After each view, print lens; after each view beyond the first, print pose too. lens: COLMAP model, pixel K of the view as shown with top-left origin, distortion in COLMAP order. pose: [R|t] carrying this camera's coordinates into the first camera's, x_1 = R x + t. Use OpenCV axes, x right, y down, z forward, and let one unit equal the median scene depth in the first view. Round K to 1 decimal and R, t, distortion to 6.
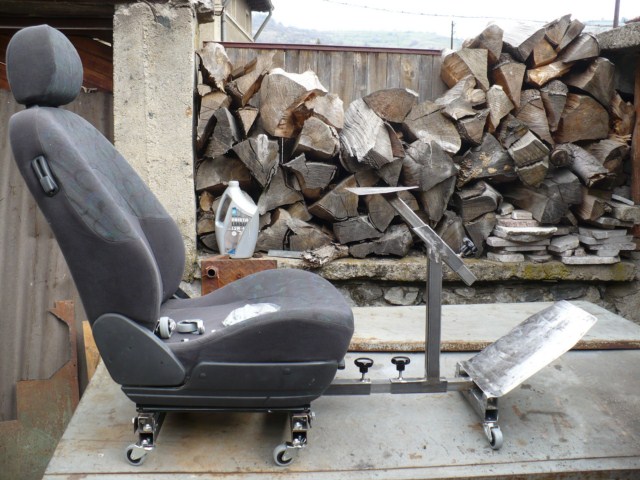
lens RADIAL K [[726.9, 0, 320.0], [0, 726.9, 240.0], [0, 0, 1]] dist [-0.271898, 0.415904]
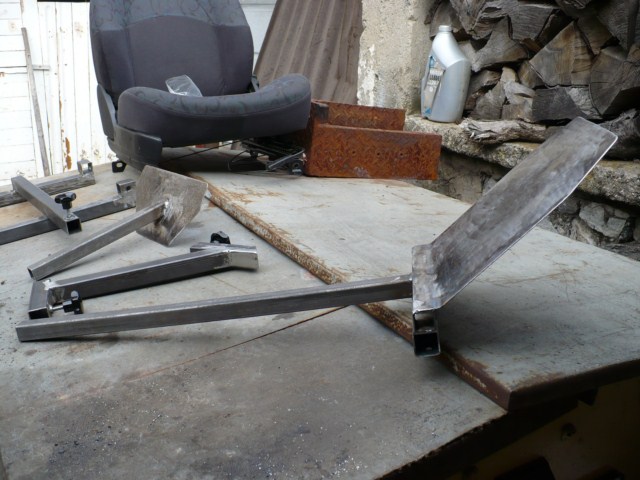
lens RADIAL K [[726.9, 0, 320.0], [0, 726.9, 240.0], [0, 0, 1]] dist [-0.271898, 0.415904]
pose [[0.421408, 0.261803, -0.868259, 0.573495], [-0.150798, 0.964323, 0.217579, -0.001171], [0.894245, 0.039242, 0.445853, 0.537645]]
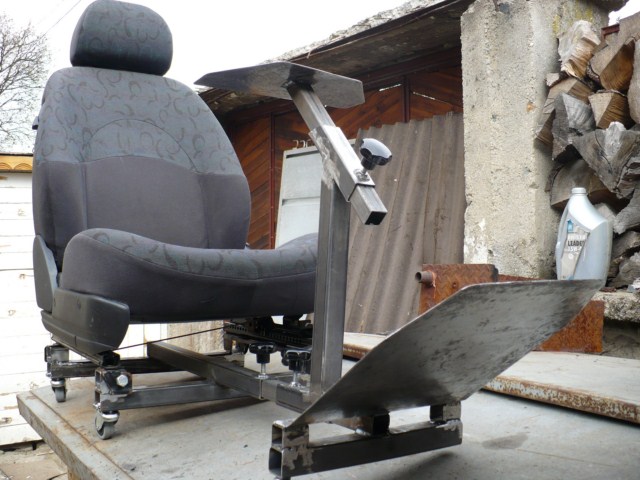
lens RADIAL K [[726.9, 0, 320.0], [0, 726.9, 240.0], [0, 0, 1]] dist [-0.271898, 0.415904]
pose [[0.480011, -0.032563, -0.876658, 0.398152], [-0.114817, 0.988383, -0.099581, 0.077282], [0.869716, 0.148455, 0.470696, 0.430303]]
